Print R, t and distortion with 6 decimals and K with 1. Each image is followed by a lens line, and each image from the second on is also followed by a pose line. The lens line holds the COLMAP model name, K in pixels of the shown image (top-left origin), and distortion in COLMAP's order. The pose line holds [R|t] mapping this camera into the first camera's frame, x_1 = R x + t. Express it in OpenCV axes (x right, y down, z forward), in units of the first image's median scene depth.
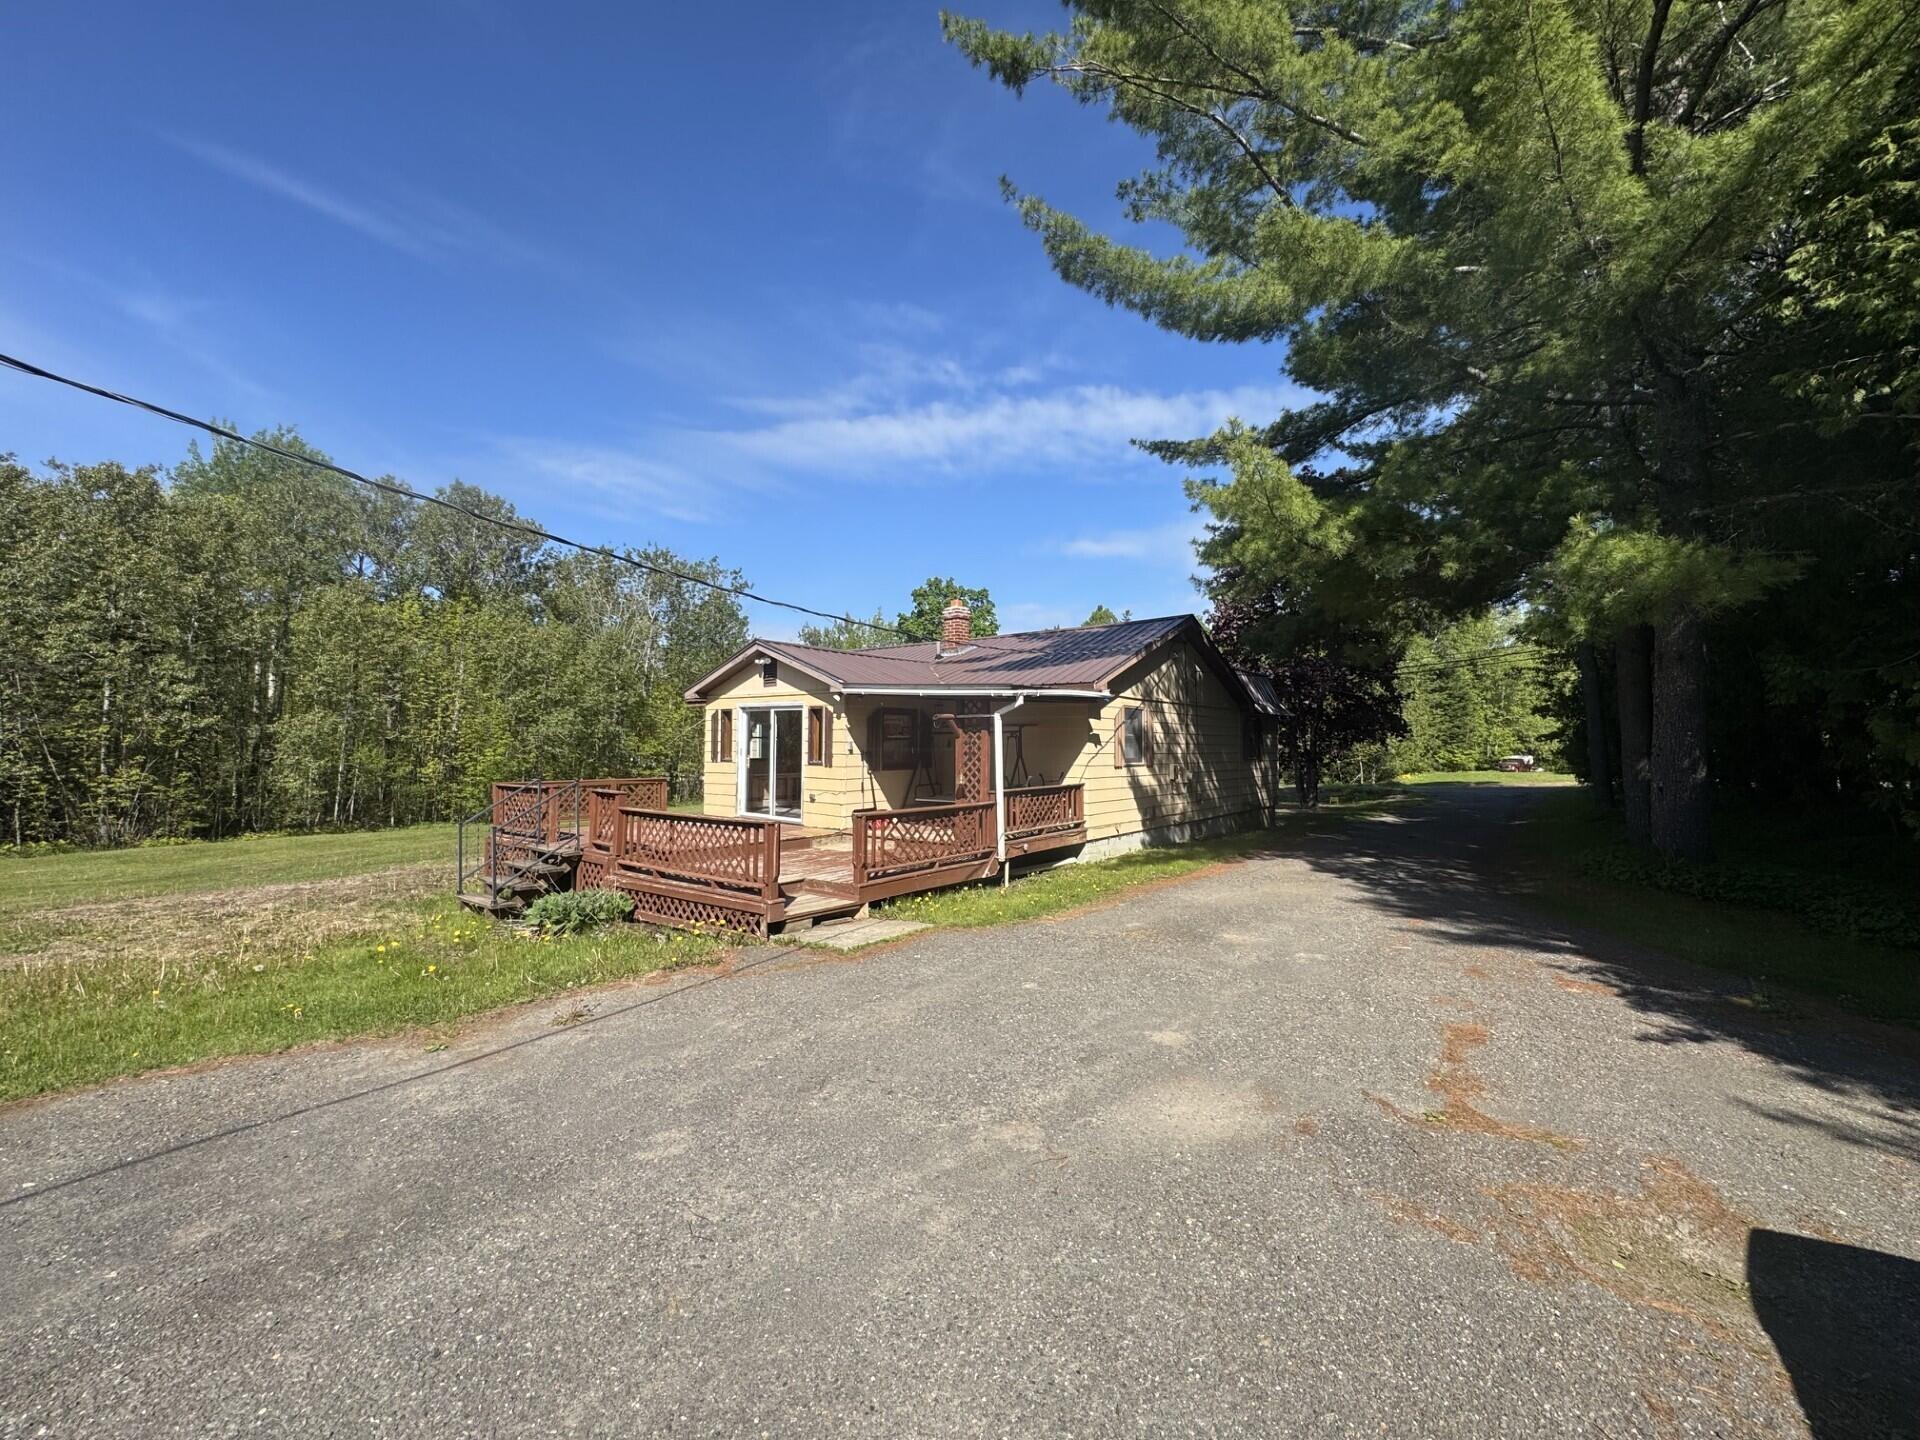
lens RADIAL K [[765.1, 0, 960.0], [0, 765.1, 720.0], [0, 0, 1]] dist [-0.002202, 0.000488]
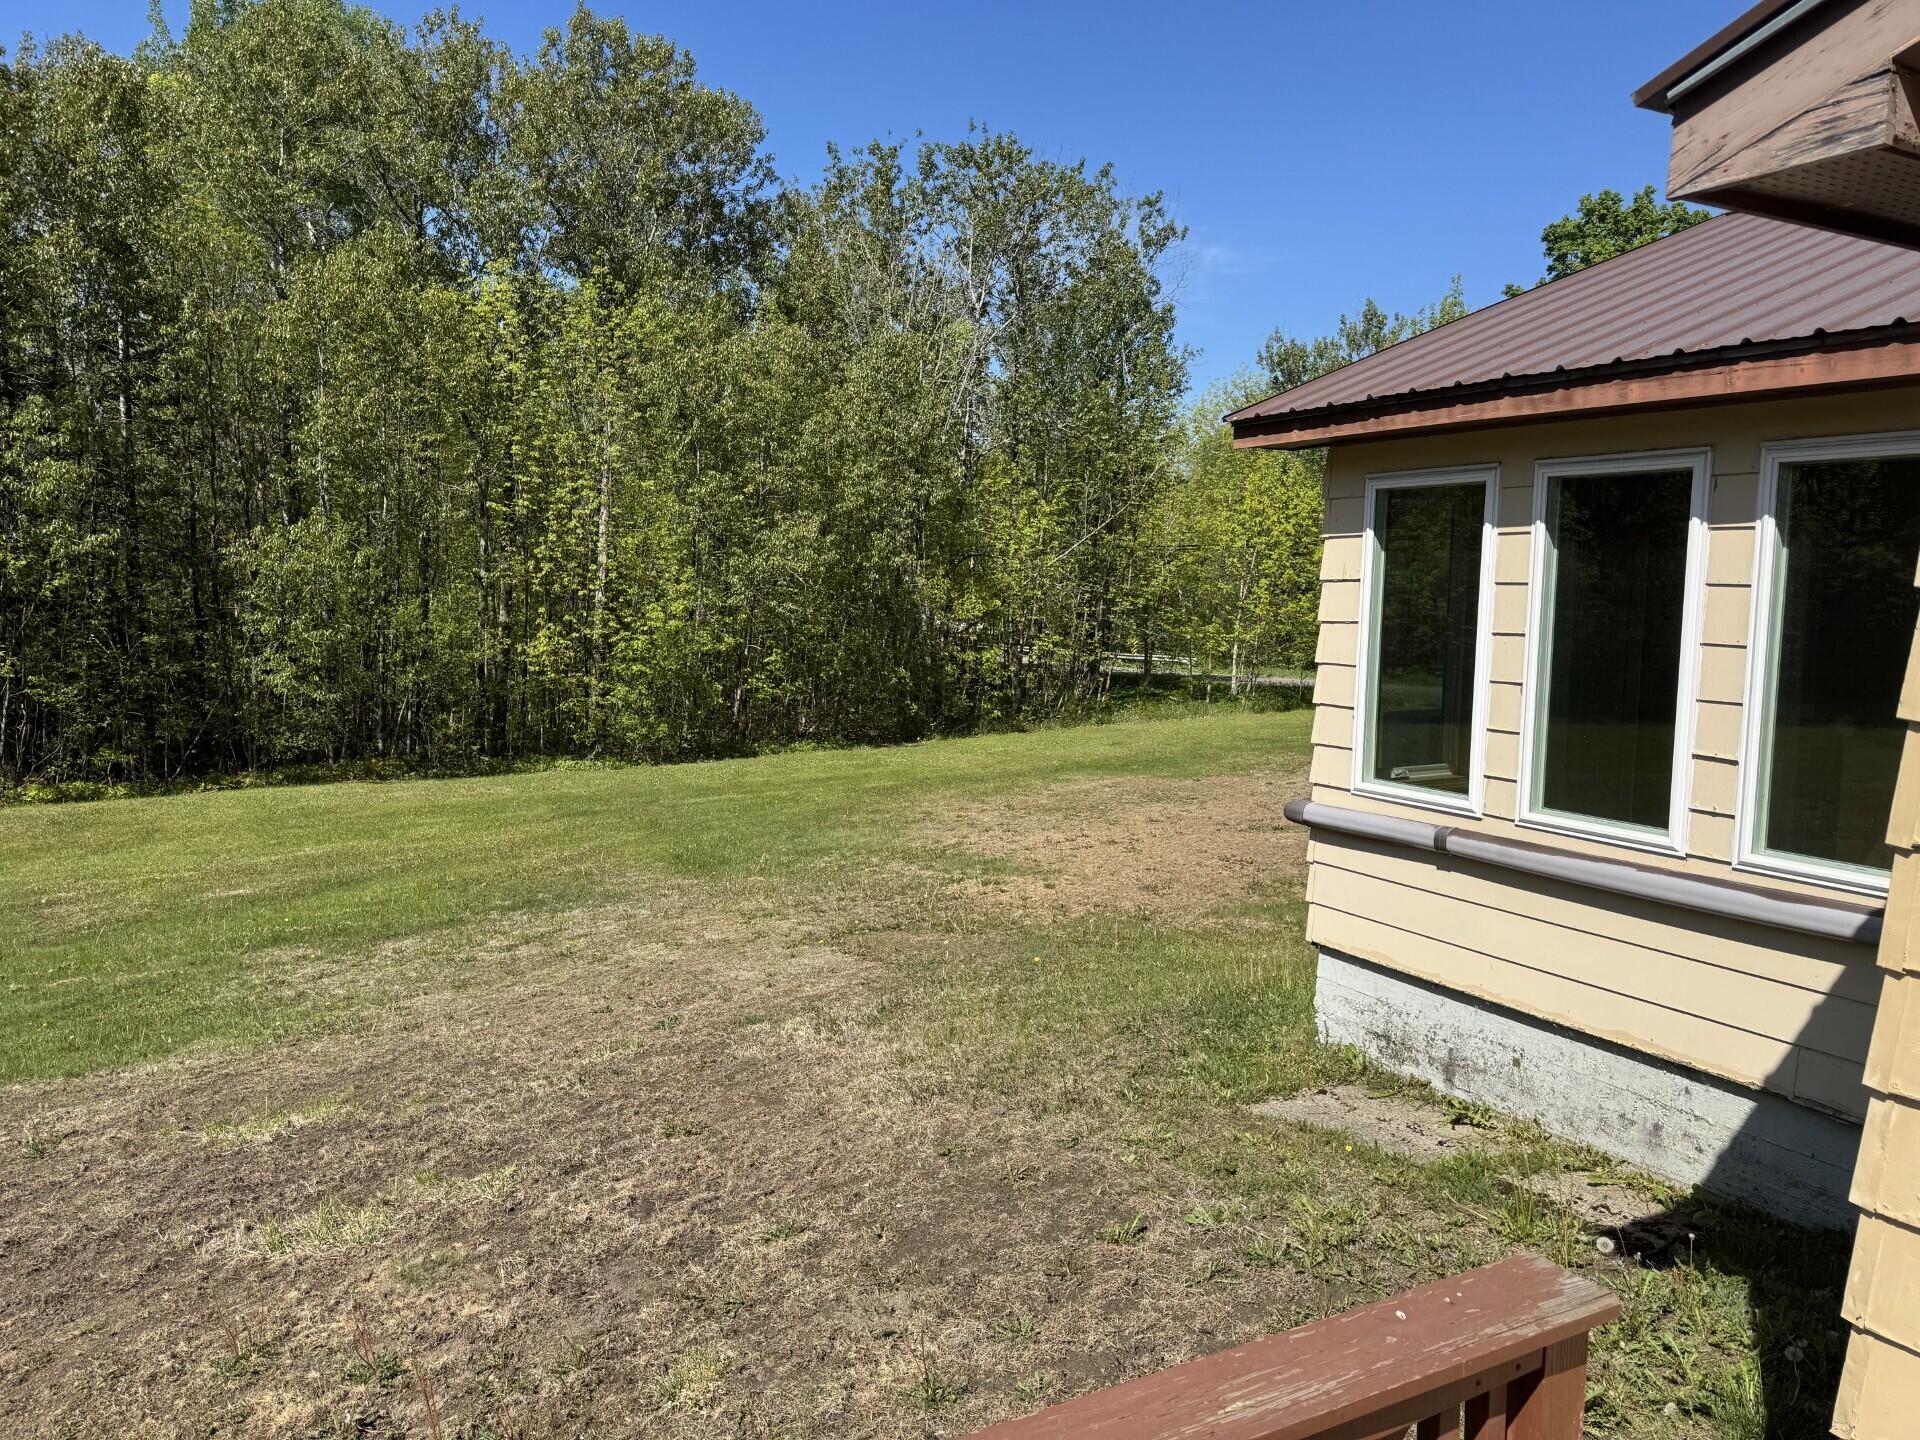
lens RADIAL K [[1387.5, 0, 960.0], [0, 1387.5, 720.0], [0, 0, 1]] dist [0.042646, -0.041111]
pose [[0.926881, 0.039591, -0.373261, -0.117872], [0.006815, 0.992483, 0.122195, 0.006202], [0.375293, -0.115804, 0.919644, 0.262721]]
